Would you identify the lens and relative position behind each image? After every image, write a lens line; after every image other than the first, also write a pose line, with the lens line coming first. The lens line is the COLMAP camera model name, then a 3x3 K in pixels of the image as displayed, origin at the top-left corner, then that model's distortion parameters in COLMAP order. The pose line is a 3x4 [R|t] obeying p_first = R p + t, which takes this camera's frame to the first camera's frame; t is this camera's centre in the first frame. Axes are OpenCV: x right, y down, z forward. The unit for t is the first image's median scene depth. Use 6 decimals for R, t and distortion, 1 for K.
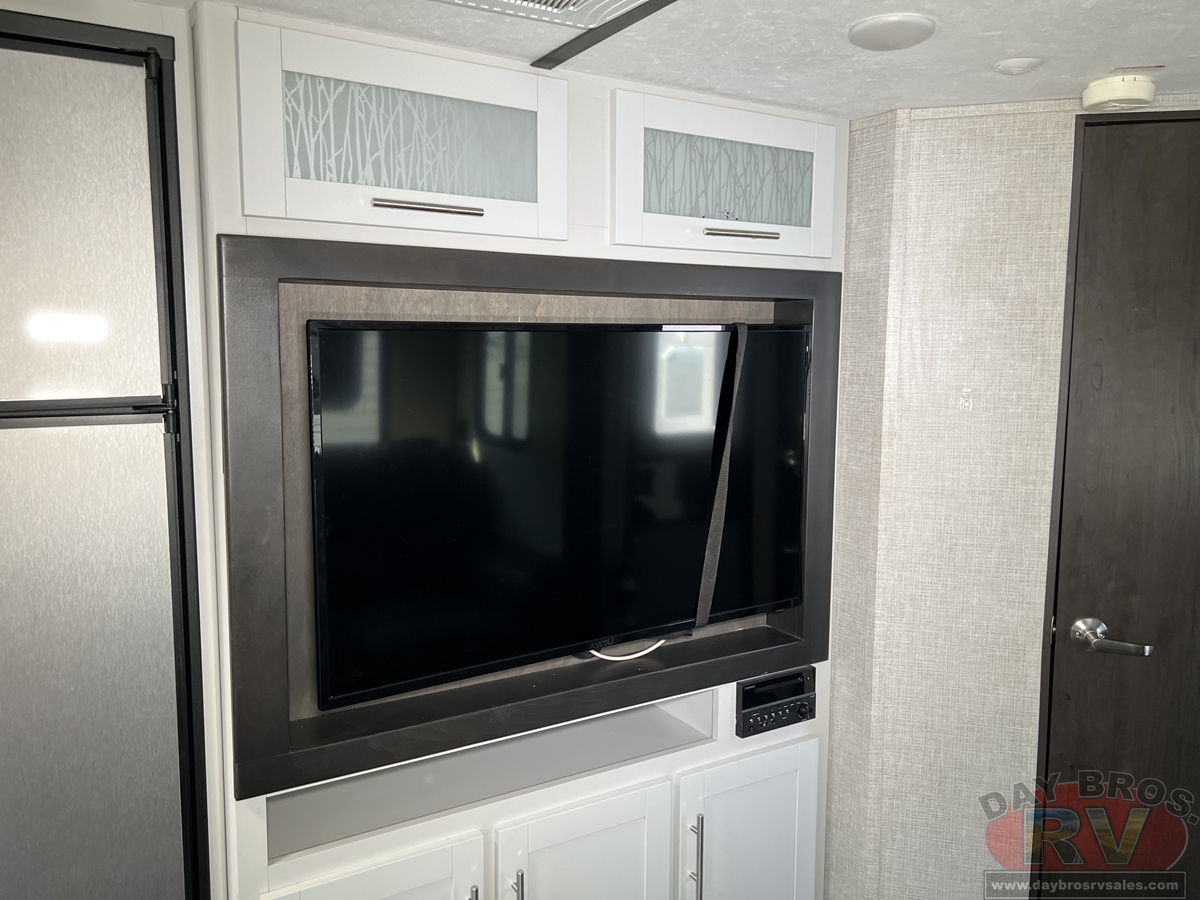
lens RADIAL K [[899.7, 0, 596.3], [0, 899.7, 445.7], [0, 0, 1]] dist [0.039671, -0.048106]
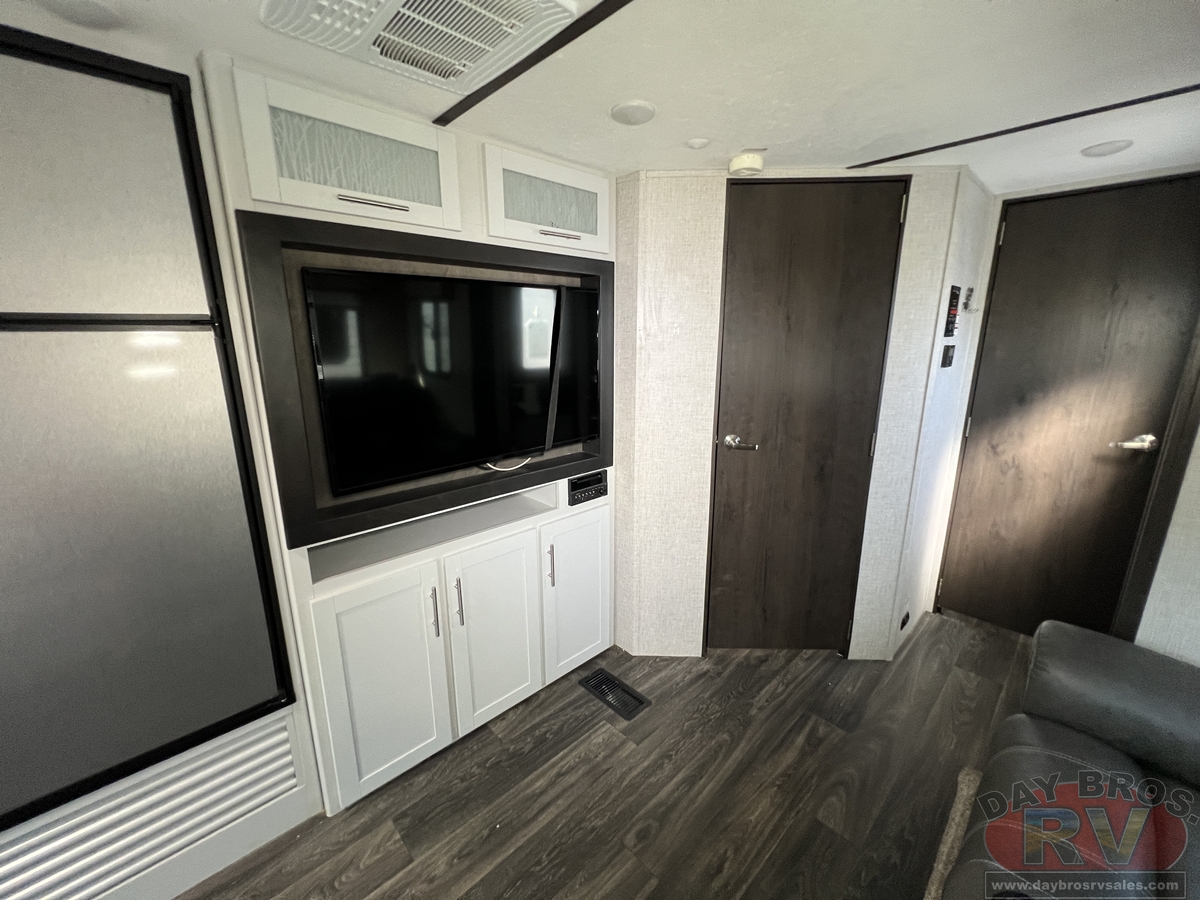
lens RADIAL K [[478.9, 0, 598.9], [0, 478.9, 448.7], [0, 0, 1]] dist [-0.002419, 0.000068]
pose [[0.976589, -0.056948, 0.207441, 0.009923], [0.030814, 0.991411, 0.127101, 0.068134], [-0.212897, -0.117734, 0.969955, -0.011694]]
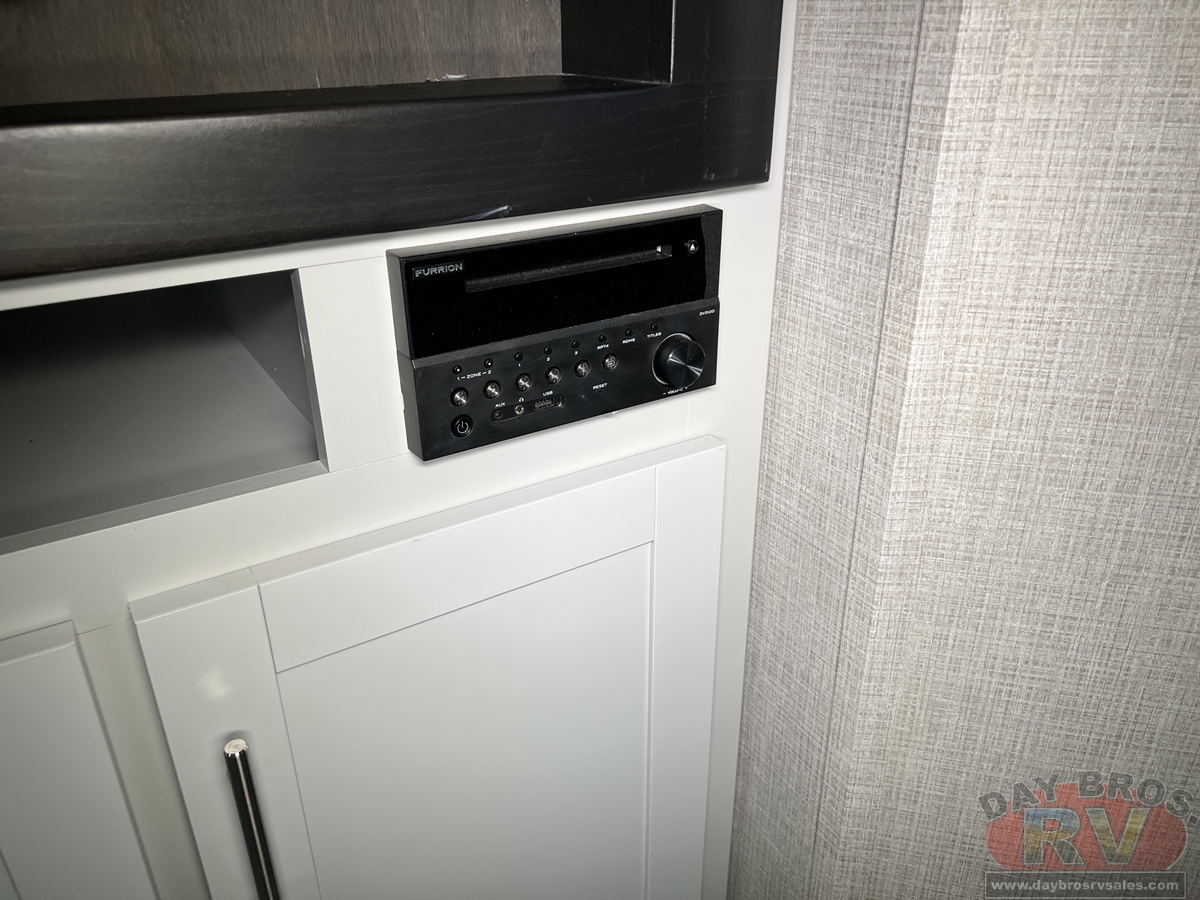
lens RADIAL K [[899.7, 0, 597.4], [0, 899.7, 439.8], [0, 0, 1]] dist [0.039671, -0.048106]
pose [[0.999777, -0.020068, 0.006600, 0.210587], [0.016700, 0.942112, 0.334881, 0.228580], [-0.012938, -0.334696, 0.942237, 0.747988]]
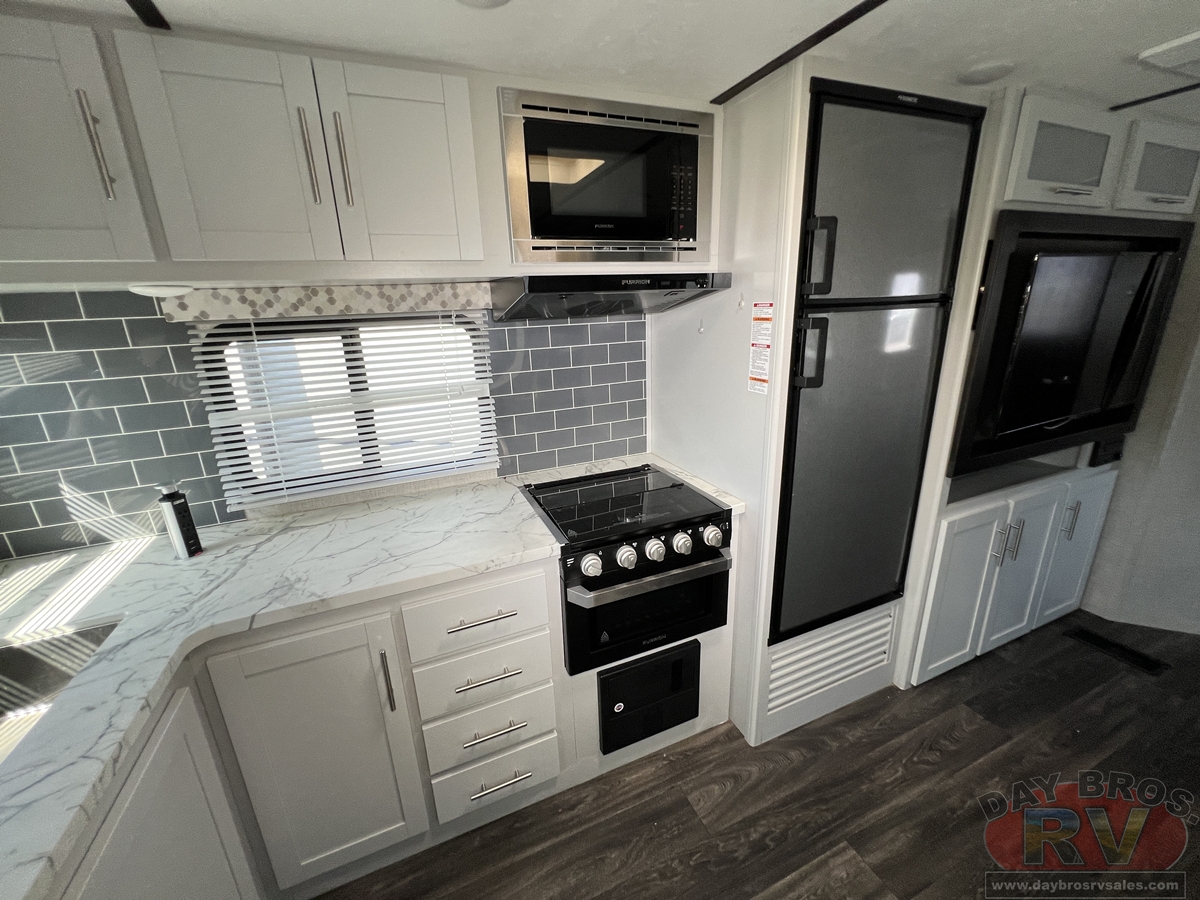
lens RADIAL K [[480.6, 0, 598.4], [0, 480.6, 450.2], [0, 0, 1]] dist [-0.004339, 0.000509]
pose [[0.989989, 0.001470, -0.141137, -0.797499], [0.024794, 0.982585, 0.184150, 0.056989], [0.138950, -0.185806, 0.972712, -0.205355]]
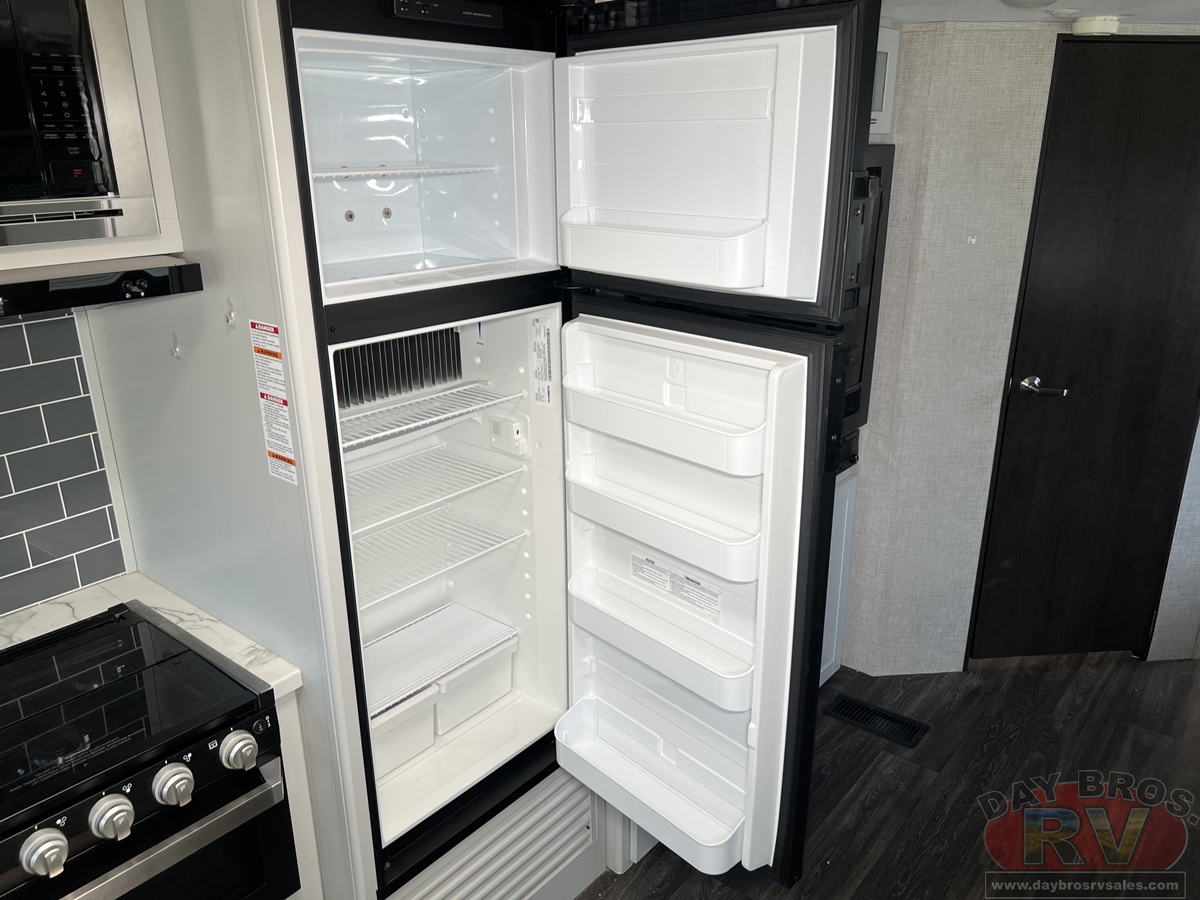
lens RADIAL K [[899.7, 0, 596.7], [0, 899.7, 461.8], [0, 0, 1]] dist [0.039671, -0.048106]
pose [[0.943331, -0.123759, 0.307913, -0.638866], [0.048886, 0.969560, 0.239925, -0.076522], [-0.328233, -0.211276, 0.920666, -0.219115]]
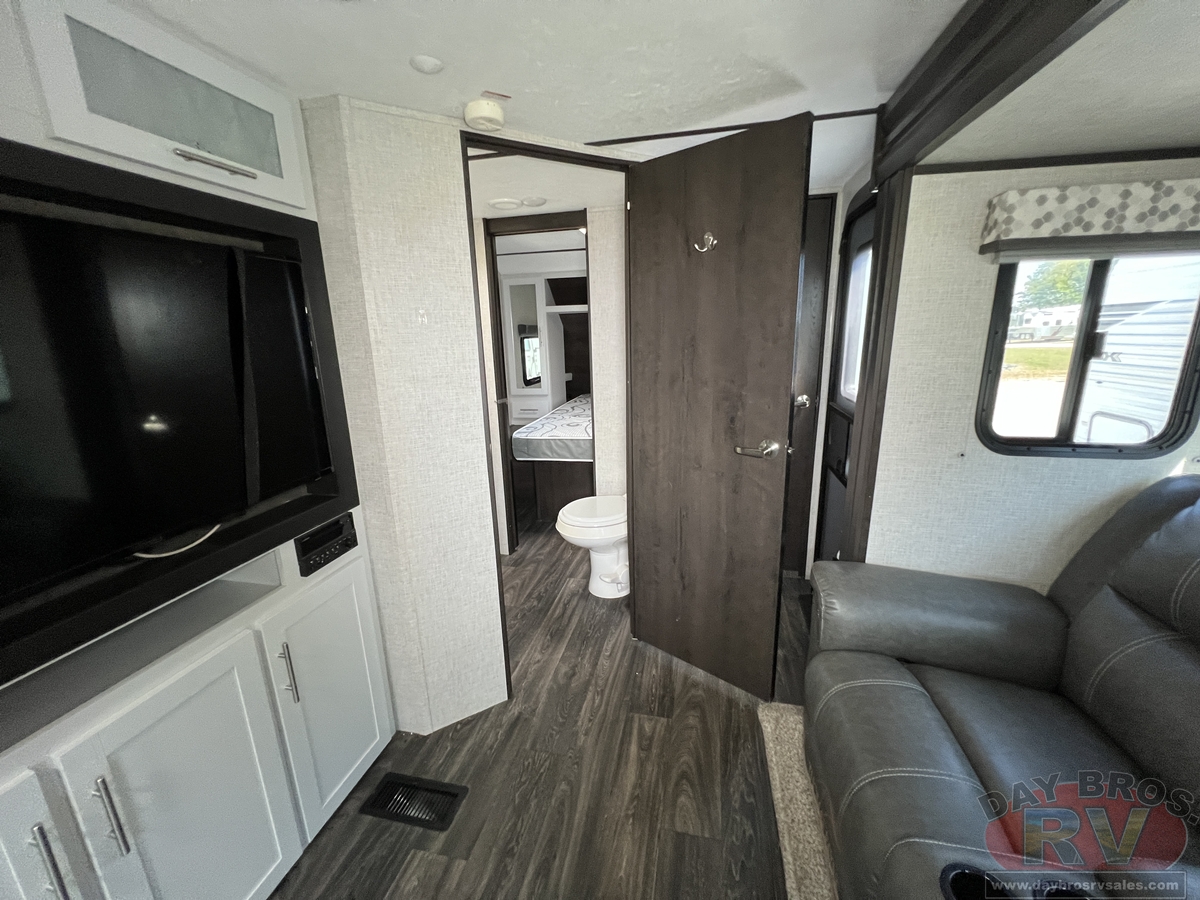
lens RADIAL K [[478.9, 0, 595.8], [0, 478.9, 447.4], [0, 0, 1]] dist [-0.002419, 0.000068]
pose [[0.694643, -0.195411, 0.692304, 0.004161], [0.107805, 0.979807, 0.168394, 0.060035], [-0.711231, -0.042340, 0.701683, 0.198434]]
